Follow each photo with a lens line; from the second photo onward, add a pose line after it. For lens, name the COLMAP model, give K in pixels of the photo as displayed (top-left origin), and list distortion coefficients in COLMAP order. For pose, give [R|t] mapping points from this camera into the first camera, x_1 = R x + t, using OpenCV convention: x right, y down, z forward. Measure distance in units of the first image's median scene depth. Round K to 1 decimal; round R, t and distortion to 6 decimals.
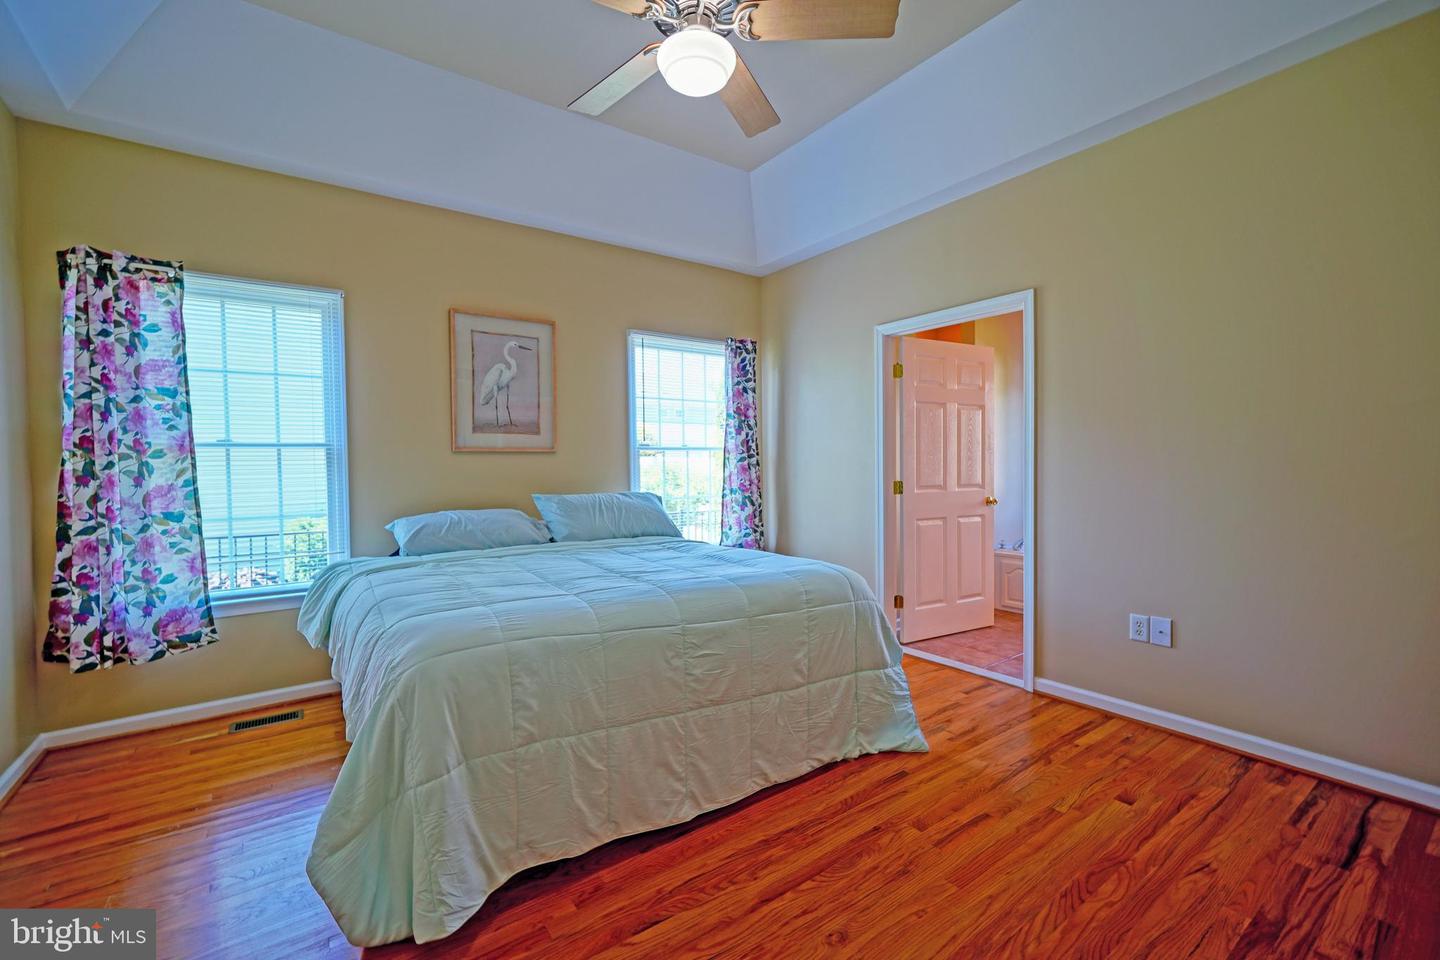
lens RADIAL K [[611.7, 0, 691.0], [0, 611.7, 484.0], [0, 0, 1]] dist [-0.006114, 0.004570]
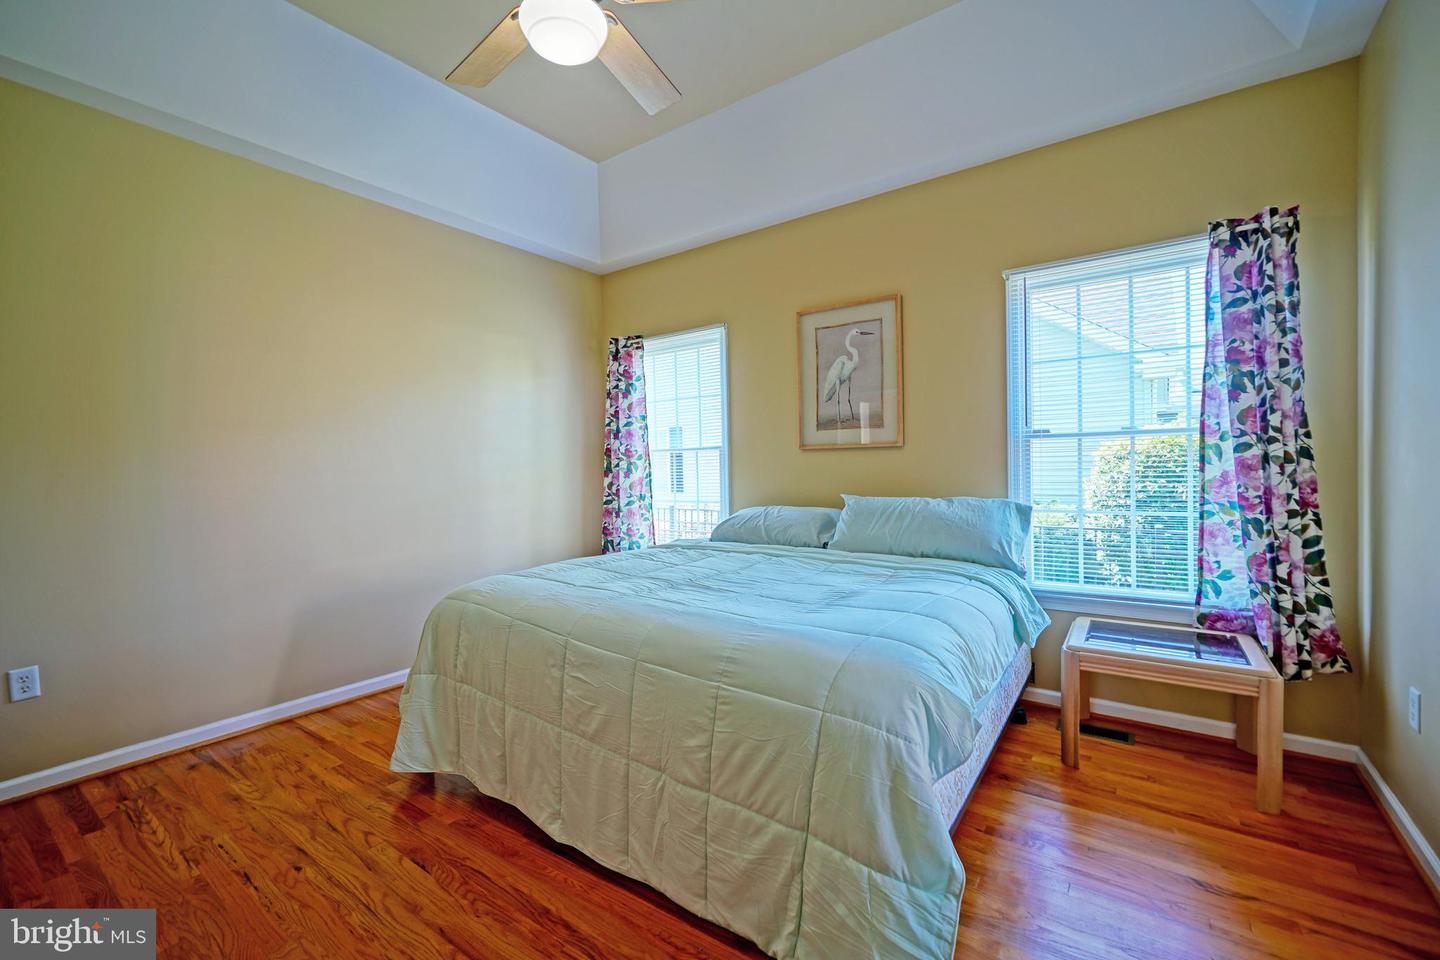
lens RADIAL K [[611.7, 0, 718.0], [0, 611.7, 477.8], [0, 0, 1]] dist [-0.006114, 0.004570]
pose [[0.330404, 0.023501, -0.943547, 0.699429], [-0.014450, 0.999699, 0.019840, -0.029836], [0.943729, 0.007079, 0.330644, 0.662595]]
